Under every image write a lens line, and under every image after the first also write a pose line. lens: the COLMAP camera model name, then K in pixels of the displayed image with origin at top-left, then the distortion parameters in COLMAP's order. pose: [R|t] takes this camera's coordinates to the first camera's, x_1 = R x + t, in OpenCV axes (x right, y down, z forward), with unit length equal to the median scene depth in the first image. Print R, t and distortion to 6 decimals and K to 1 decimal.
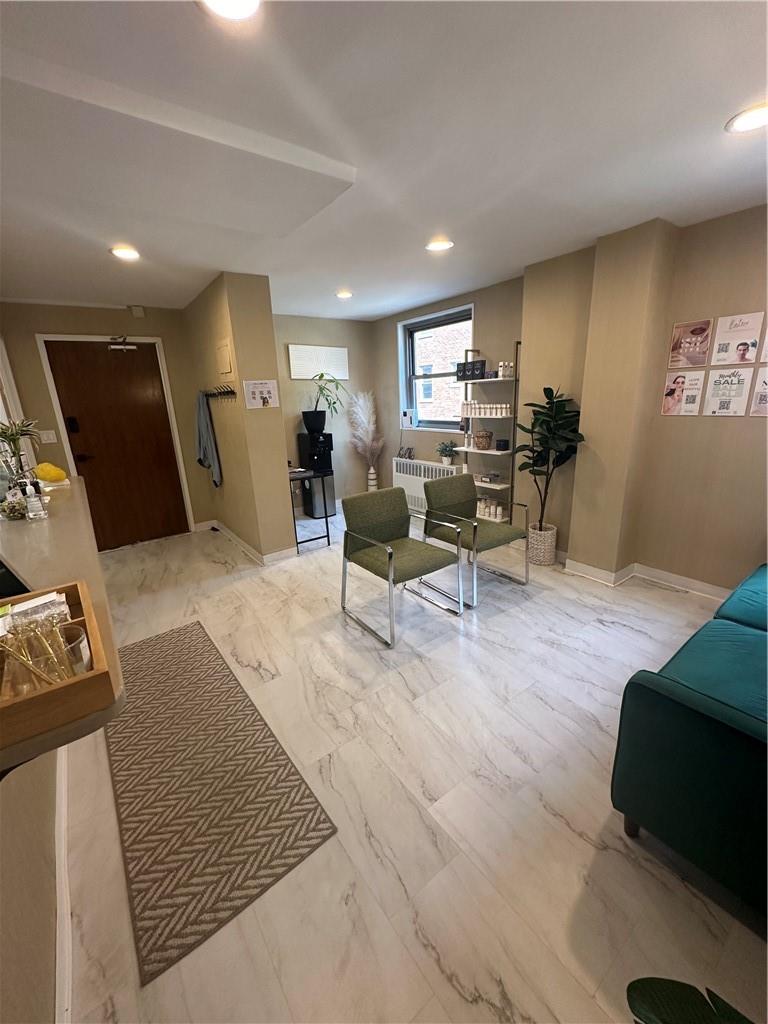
lens RADIAL K [[407.1, 0, 382.7], [0, 407.1, 511.8], [0, 0, 1]] dist [-0.006736, 0.001410]
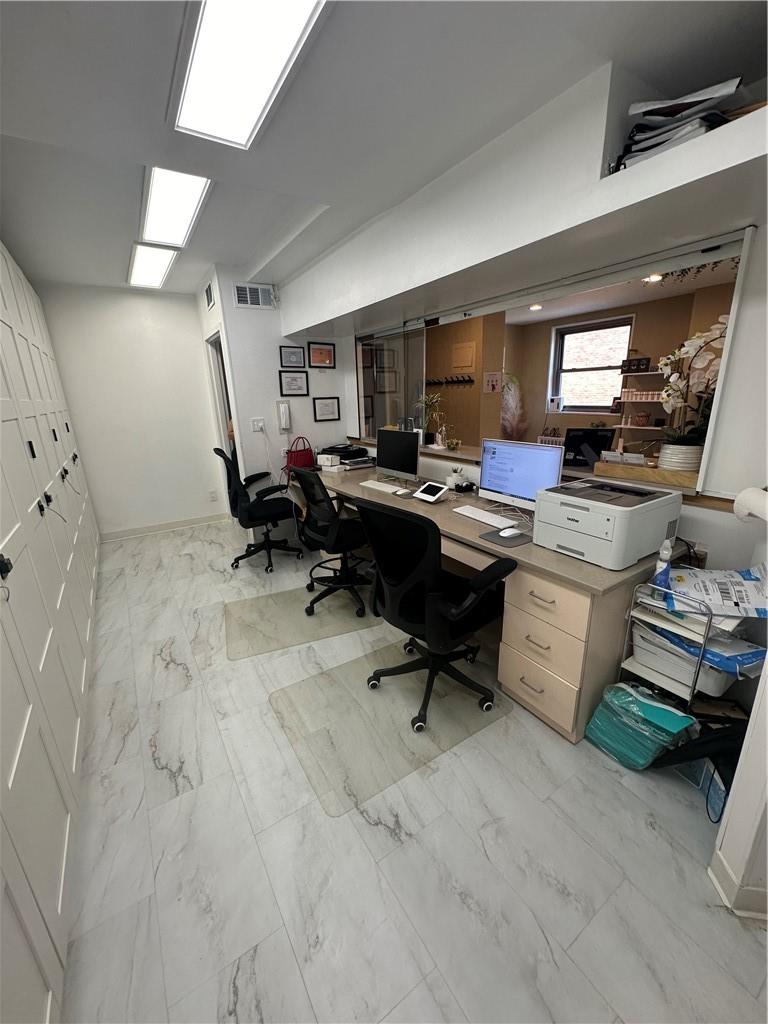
lens RADIAL K [[407.1, 0, 382.4], [0, 407.1, 513.2], [0, 0, 1]] dist [-0.006736, 0.001410]
pose [[0.998444, 0.020294, -0.051946, -0.507858], [-0.019568, 0.999704, 0.014454, 0.123041], [0.052224, -0.013415, 0.998545, -0.348461]]
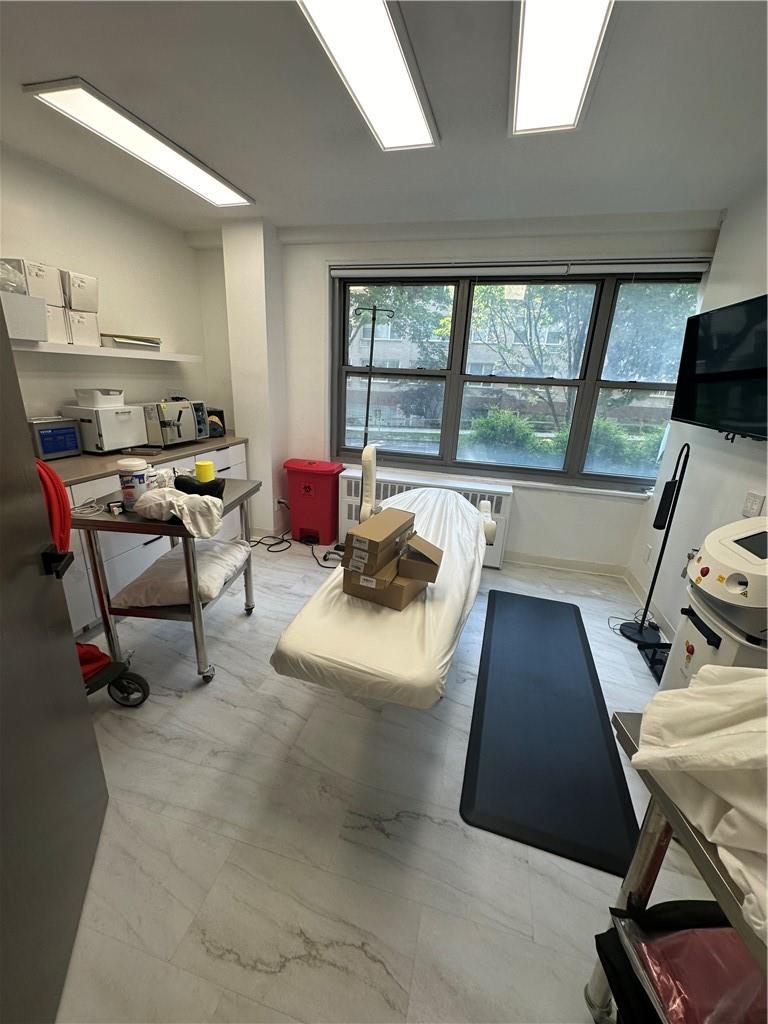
lens RADIAL K [[407.1, 0, 378.2], [0, 407.1, 512.9], [0, 0, 1]] dist [-0.006736, 0.001410]
pose [[0.788972, -0.116970, 0.603193, -0.601976], [0.095851, 0.993124, 0.067213, 0.114833], [-0.606907, 0.004788, 0.794758, -0.222012]]
